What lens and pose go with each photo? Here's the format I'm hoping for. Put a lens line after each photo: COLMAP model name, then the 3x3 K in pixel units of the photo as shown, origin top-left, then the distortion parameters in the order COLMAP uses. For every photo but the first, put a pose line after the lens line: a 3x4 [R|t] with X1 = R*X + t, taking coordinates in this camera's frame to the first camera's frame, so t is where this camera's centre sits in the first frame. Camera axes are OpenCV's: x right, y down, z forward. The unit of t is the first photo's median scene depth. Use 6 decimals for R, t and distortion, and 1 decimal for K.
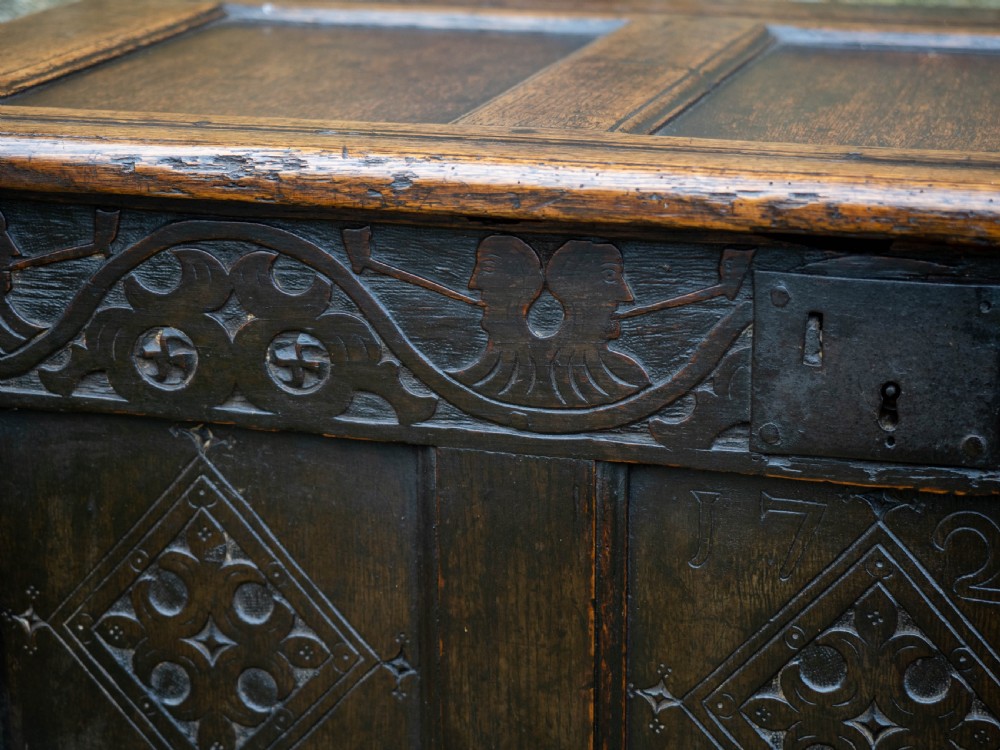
lens RADIAL K [[2356.1, 0, 522.9], [0, 2356.1, 371.5], [0, 0, 1]] dist [0.007516, 0.000000]
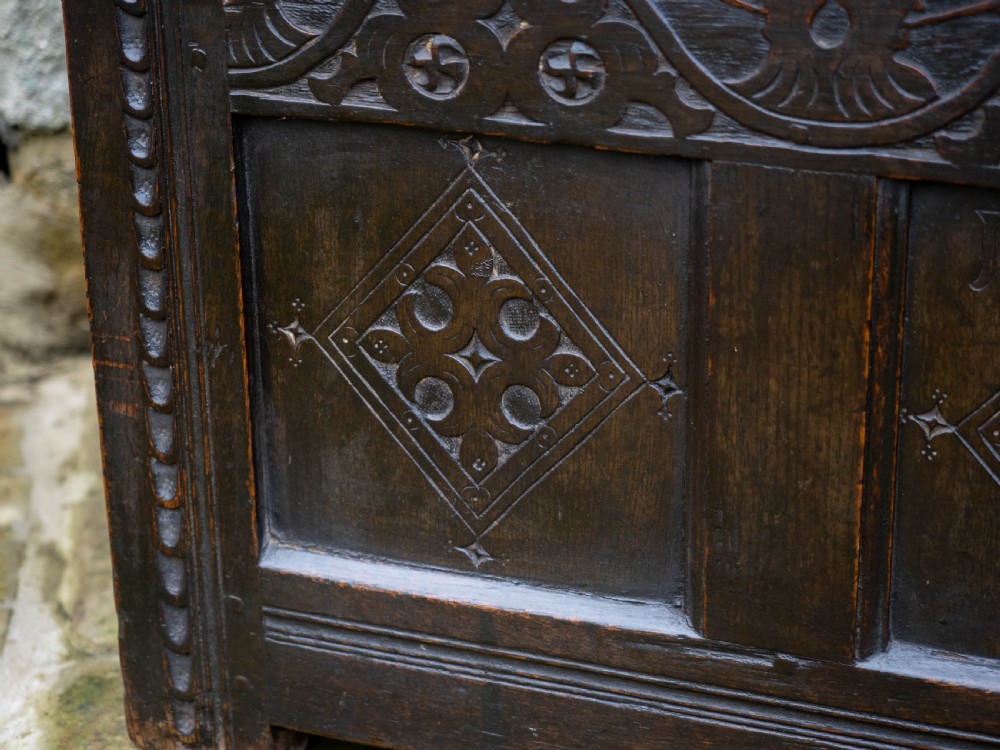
lens RADIAL K [[2356.1, 0, 521.5], [0, 2356.1, 367.0], [0, 0, 1]] dist [0.007516, 0.000000]
pose [[0.995452, 0.026951, -0.091373, -0.023536], [-0.018528, 0.995605, 0.091799, 0.028815], [0.093445, -0.089688, 0.991577, 0.017057]]
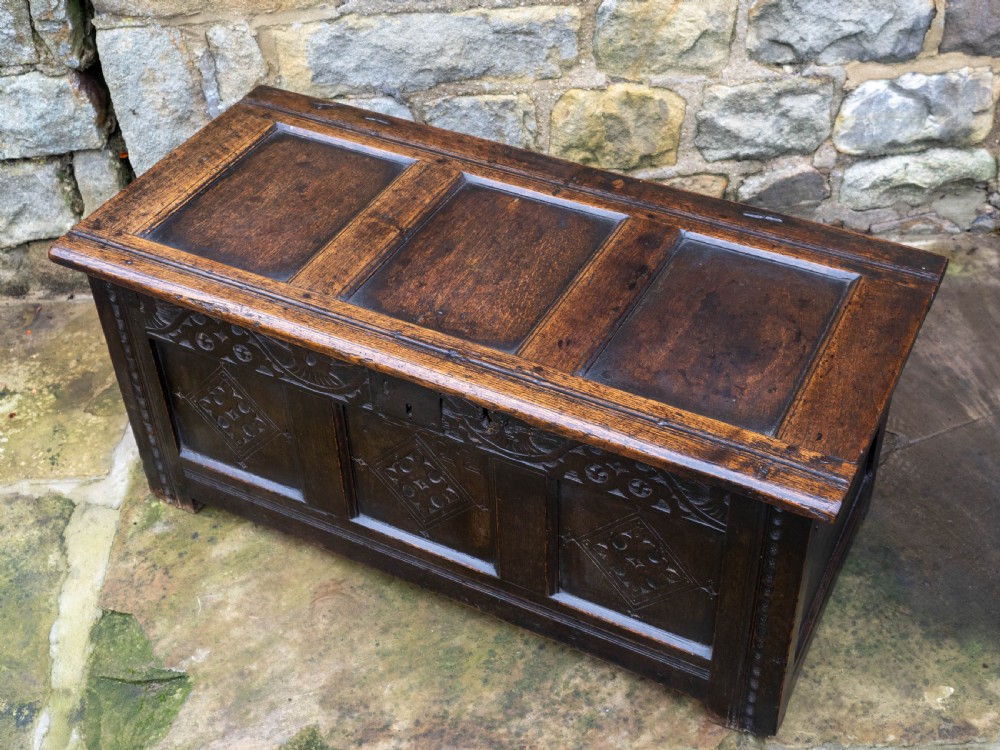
lens RADIAL K [[1307.7, 0, 523.4], [0, 1307.7, 324.8], [0, 0, 1]] dist [0.008951, 0.000000]
pose [[0.983425, 0.101145, -0.150482, 0.511052], [-0.034643, 0.919475, 0.391618, -0.710732], [0.177974, -0.379914, 0.907739, -0.451391]]
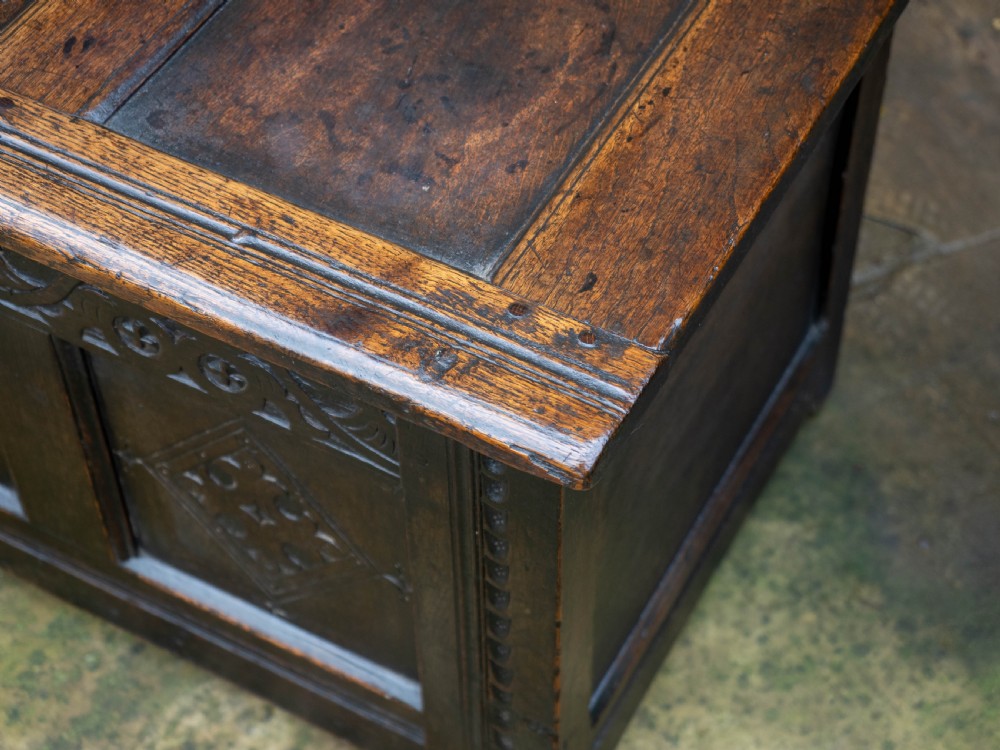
lens RADIAL K [[2023.8, 0, 505.9], [0, 2023.8, 379.4], [0, 0, 1]] dist [0.014166, 0.000000]
pose [[0.976813, 0.157337, -0.145195, 0.730522], [-0.048462, 0.823071, 0.565868, -0.558926], [0.208538, -0.545710, 0.811611, 0.030969]]
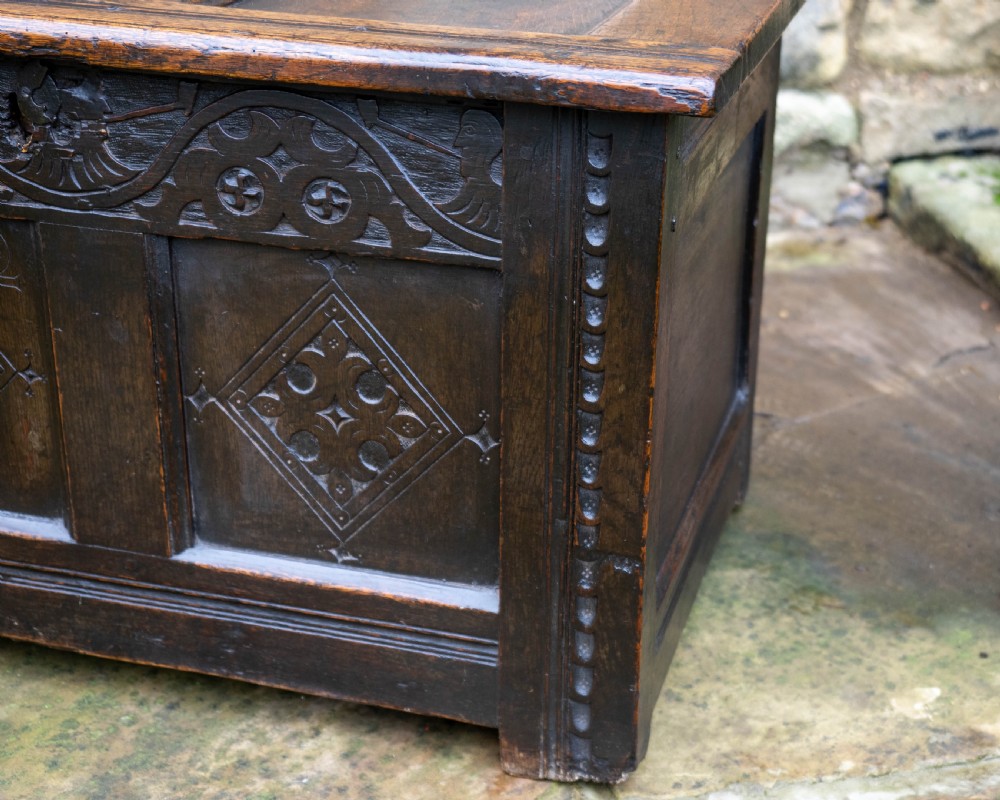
lens RADIAL K [[1646.2, 0, 596.7], [0, 1646.2, 427.6], [0, 0, 1]] dist [0.011031, 0.000000]
pose [[0.998644, 0.016633, 0.049339, 0.546155], [-0.023731, 0.988858, 0.146955, 0.023473], [-0.046345, -0.147927, 0.987912, -0.111704]]
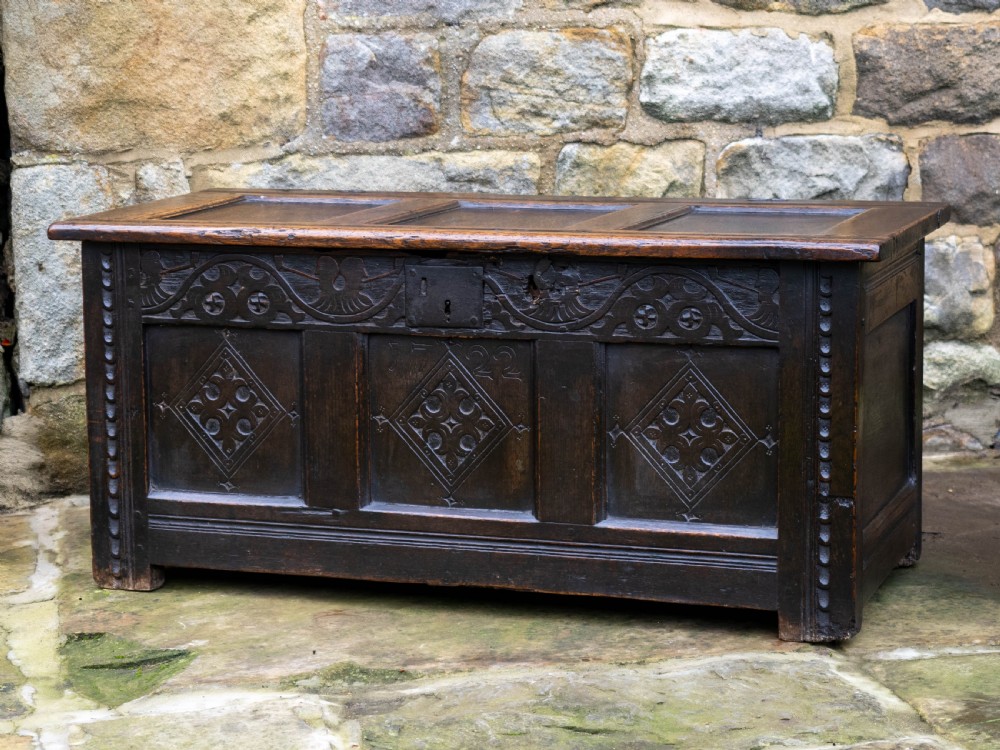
lens RADIAL K [[2512.6, 0, 503.0], [0, 2512.6, 322.8], [0, 0, 1]] dist [0.020737, 0.000000]
pose [[0.998735, 0.002220, -0.050226, 0.364277], [-0.009620, 0.989004, -0.147578, 0.478425], [0.049346, 0.147874, 0.987774, -2.061468]]
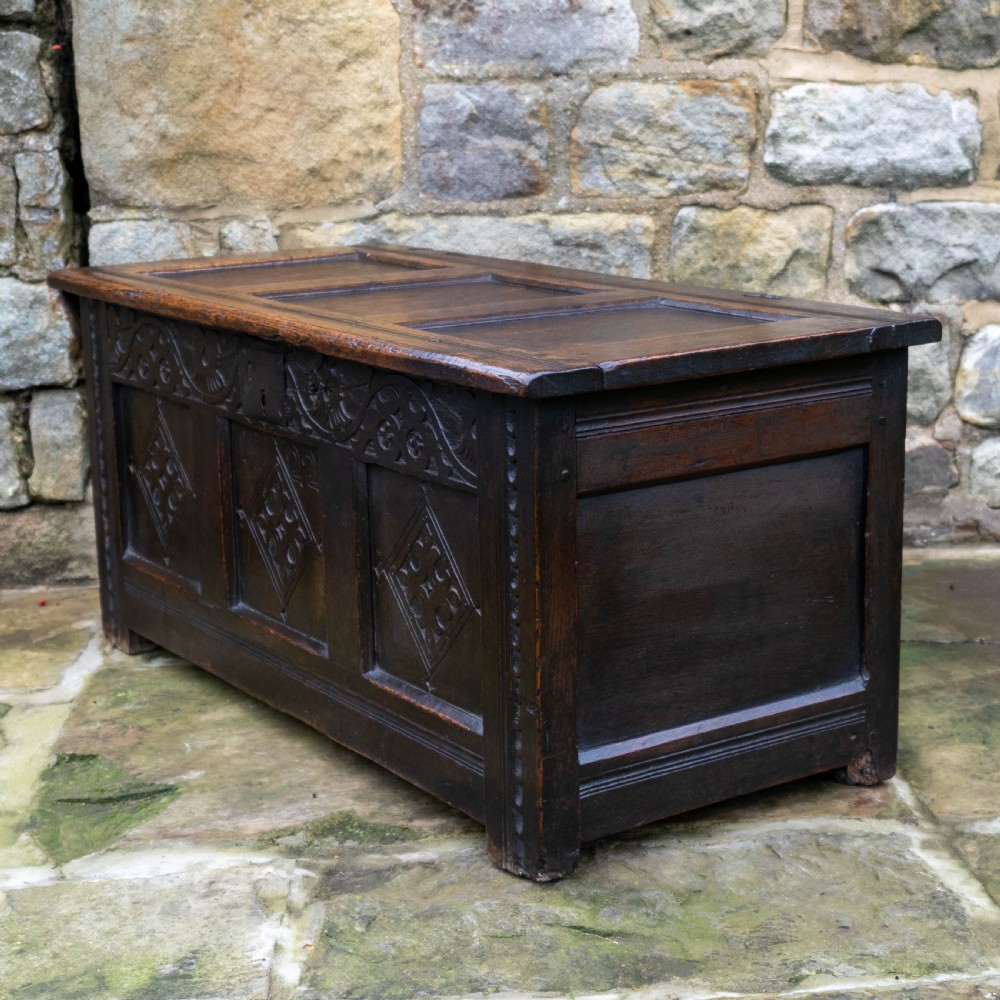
lens RADIAL K [[1978.9, 0, 598.7], [0, 1978.9, 522.9], [0, 0, 1]] dist [0.017490, 0.000000]
pose [[0.991080, 0.034327, -0.128774, 0.529168], [-0.042182, 0.997380, -0.058775, 0.259686], [0.126419, 0.063683, 0.989931, -1.080413]]
